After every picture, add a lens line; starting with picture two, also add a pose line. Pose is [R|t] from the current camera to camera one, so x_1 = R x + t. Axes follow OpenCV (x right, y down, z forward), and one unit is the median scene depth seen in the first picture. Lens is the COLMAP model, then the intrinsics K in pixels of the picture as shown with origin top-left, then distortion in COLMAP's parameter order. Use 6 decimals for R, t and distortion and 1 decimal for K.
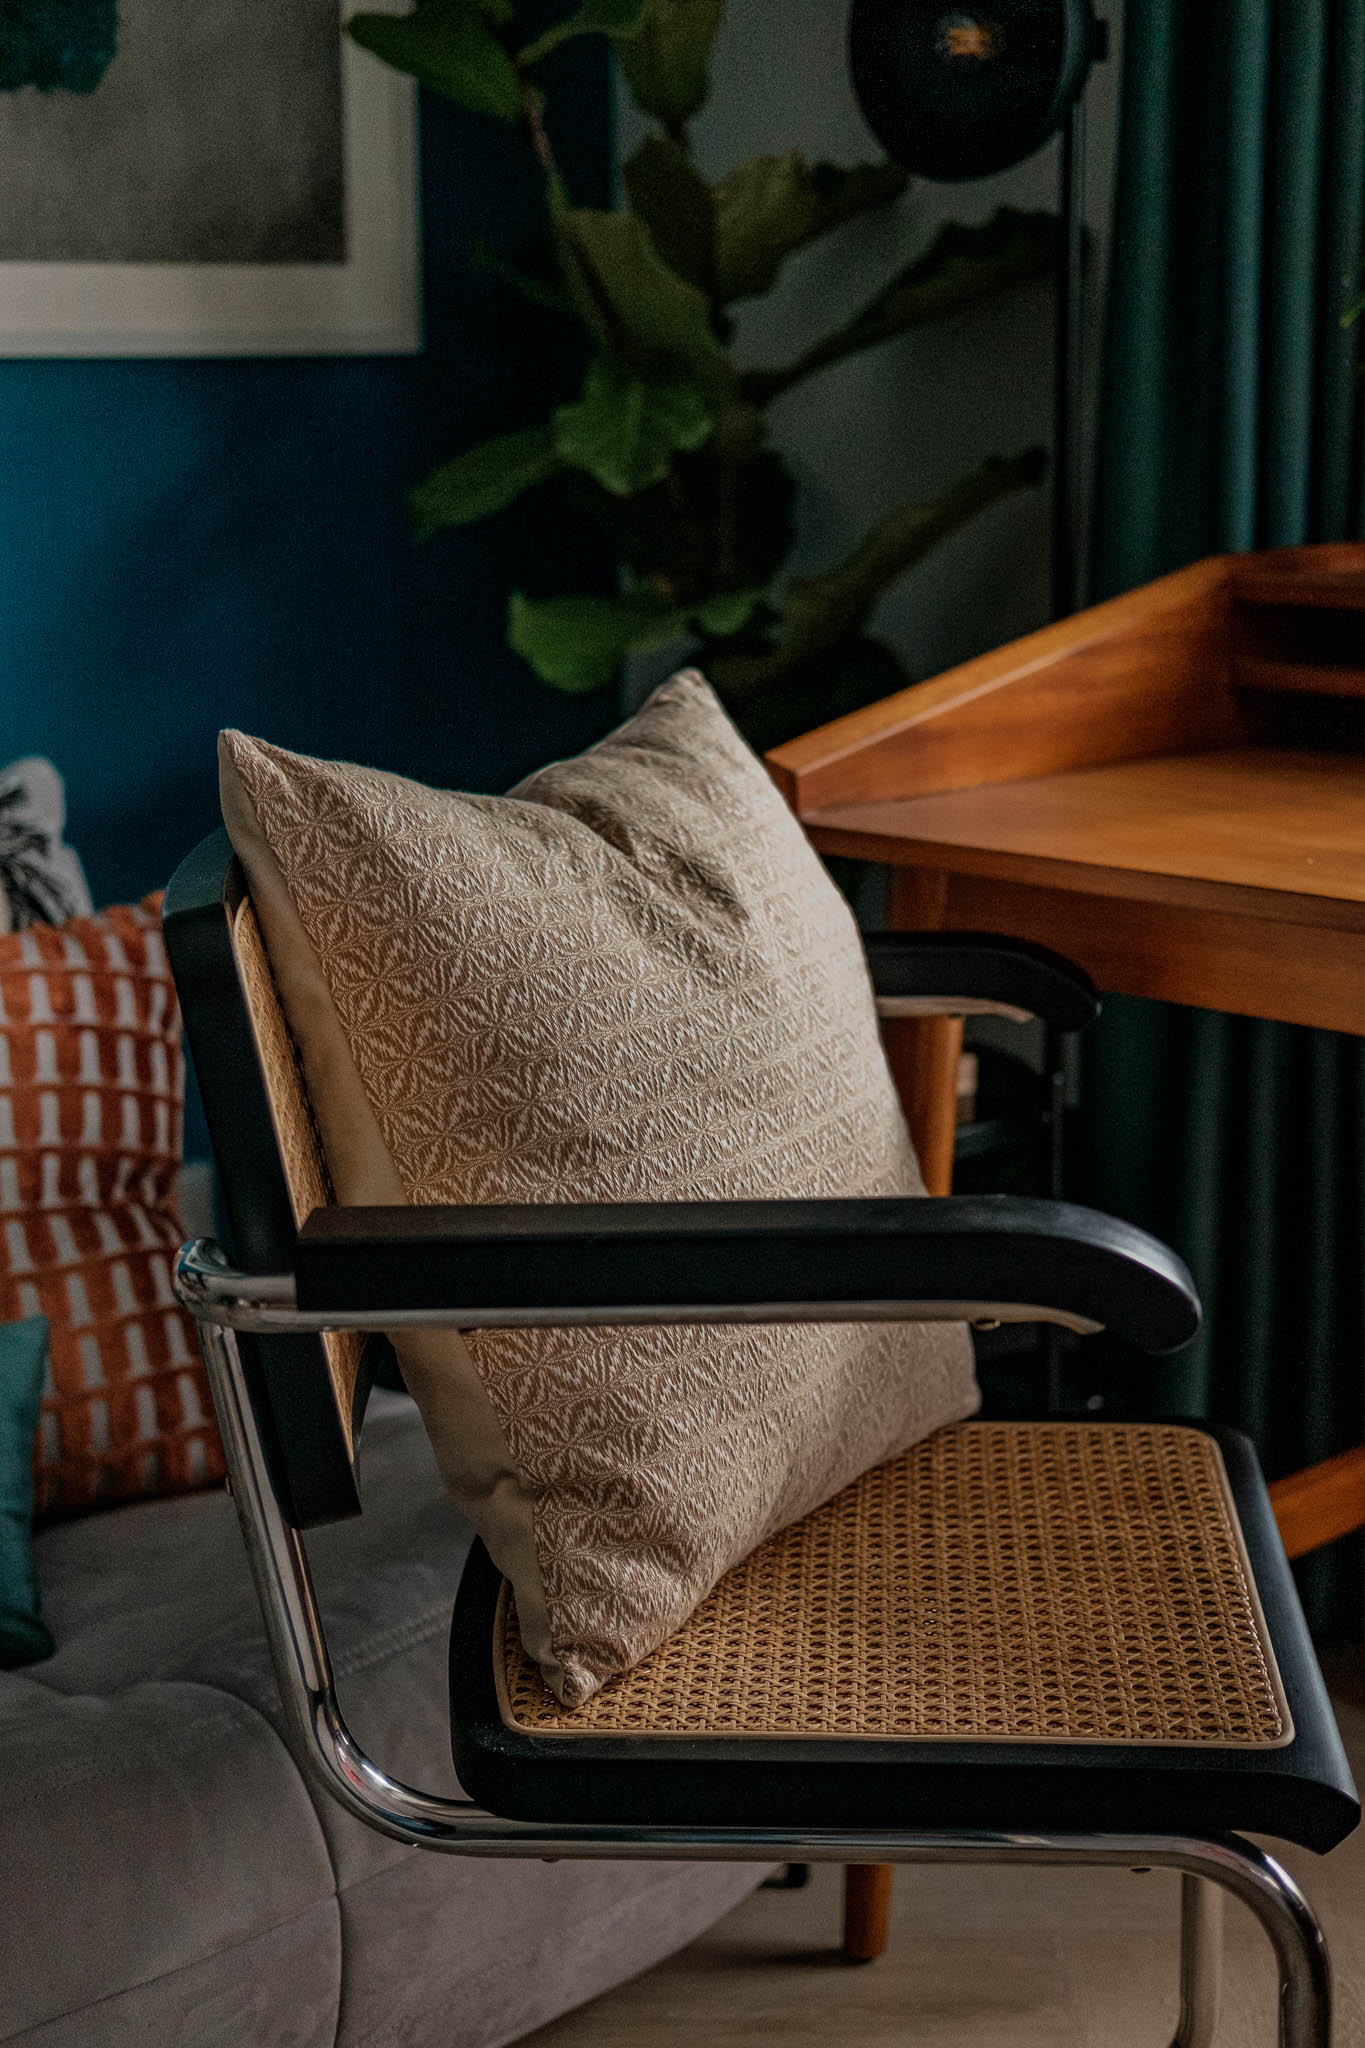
lens RADIAL K [[3160.0, 0, 682.5], [0, 3160.0, 1024.0], [0, 0, 1]] dist [-0.029732, 0.076179]
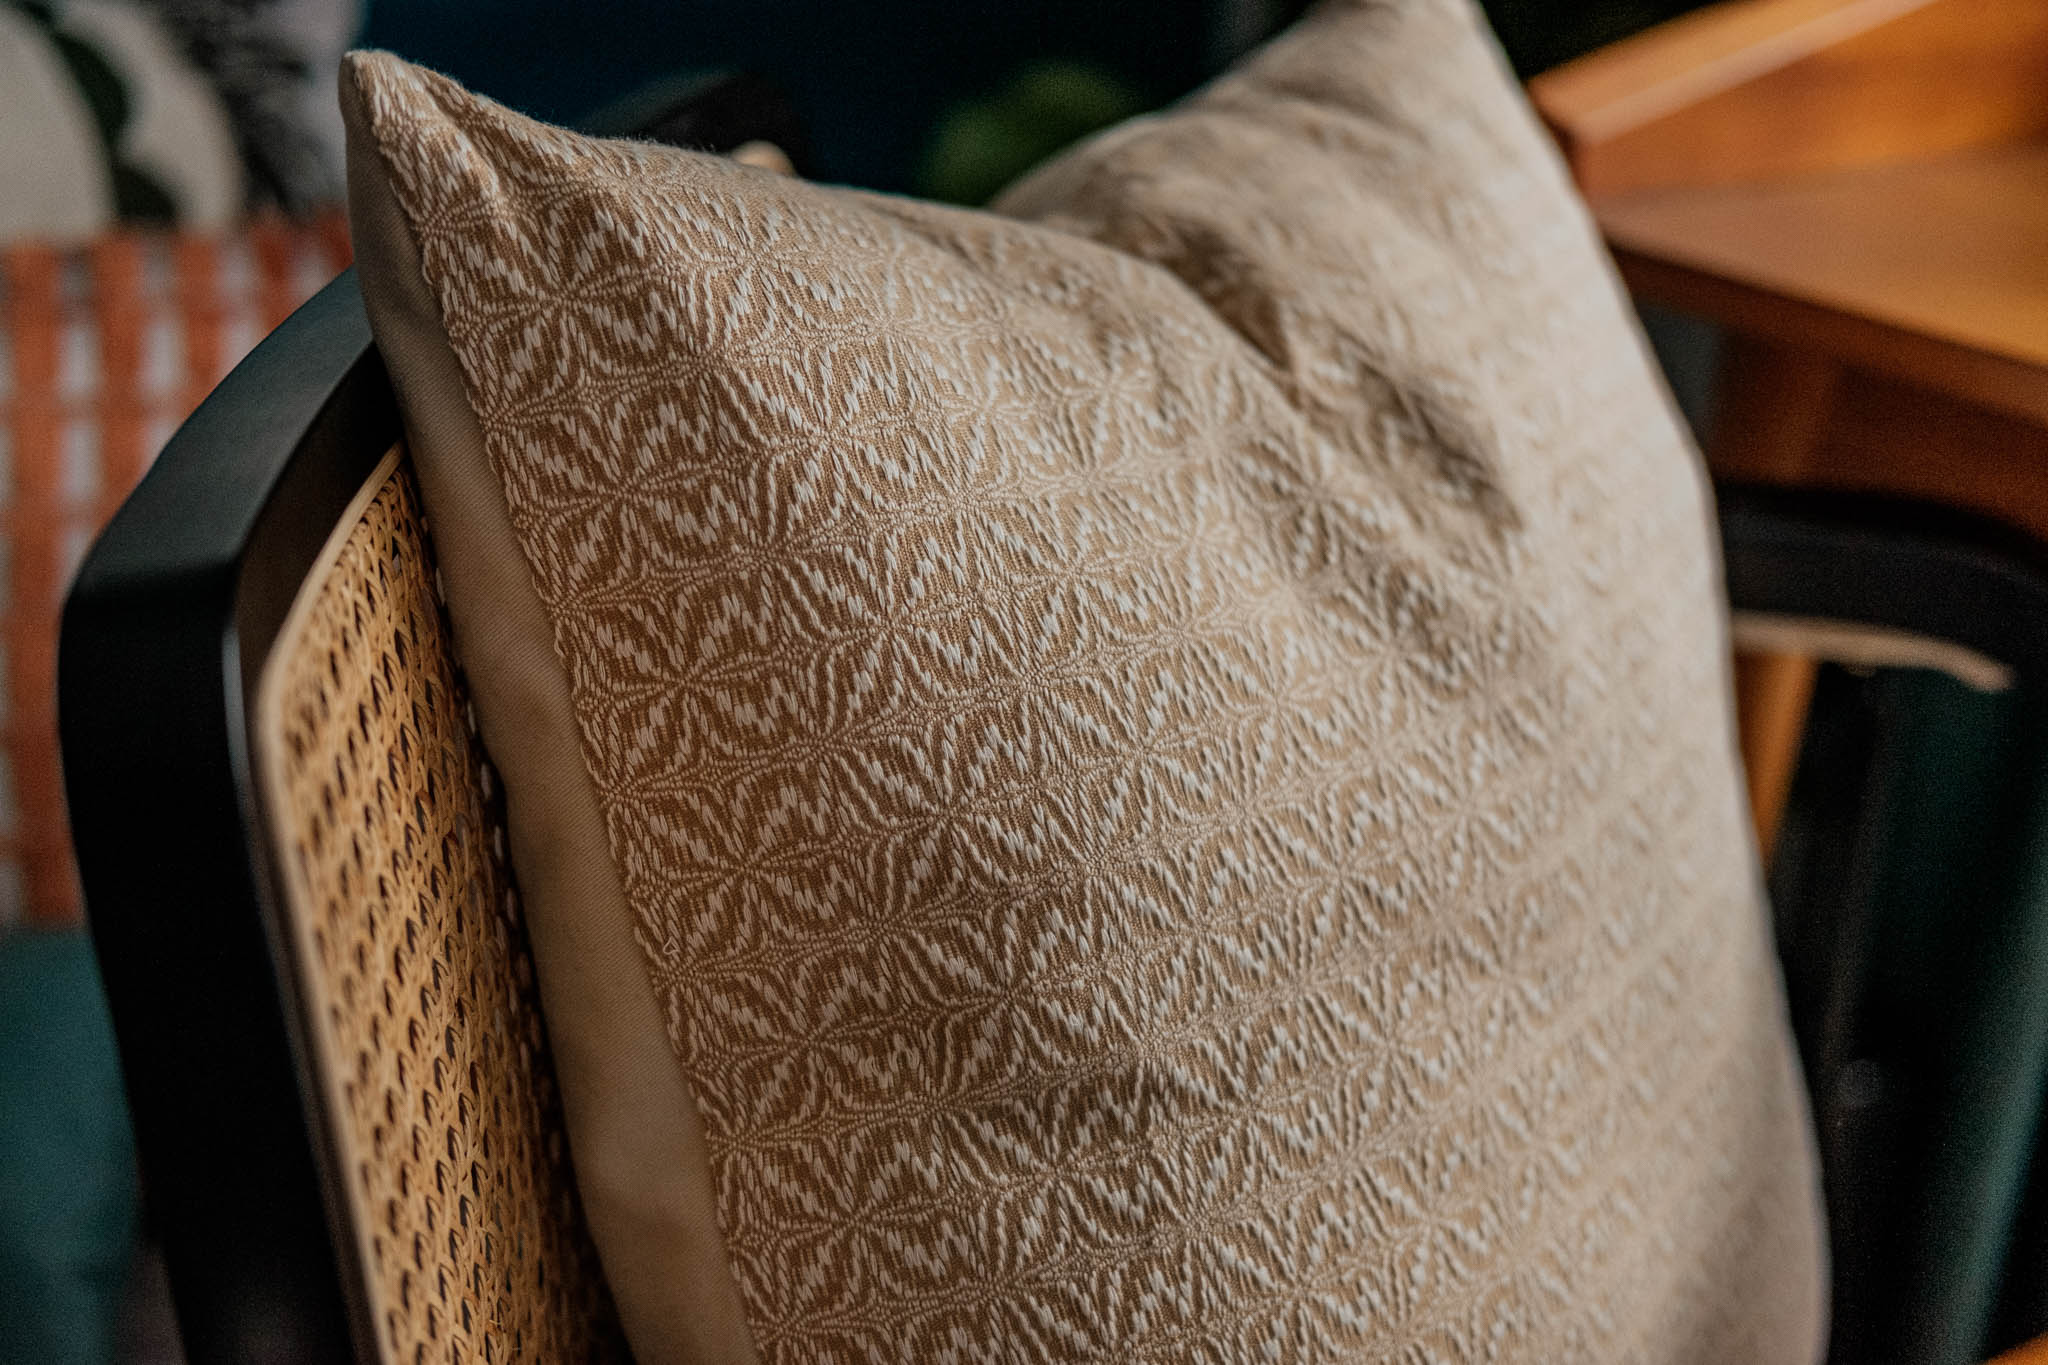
lens RADIAL K [[3075.2, 0, 1023.0], [0, 3075.2, 604.4], [0, 0, 1]] dist [0.067821, 0.046963]
pose [[0.993559, 0.102757, -0.047763, -0.031608], [-0.094491, 0.983960, 0.151306, -0.090598], [0.062544, -0.145819, 0.987332, 0.590702]]
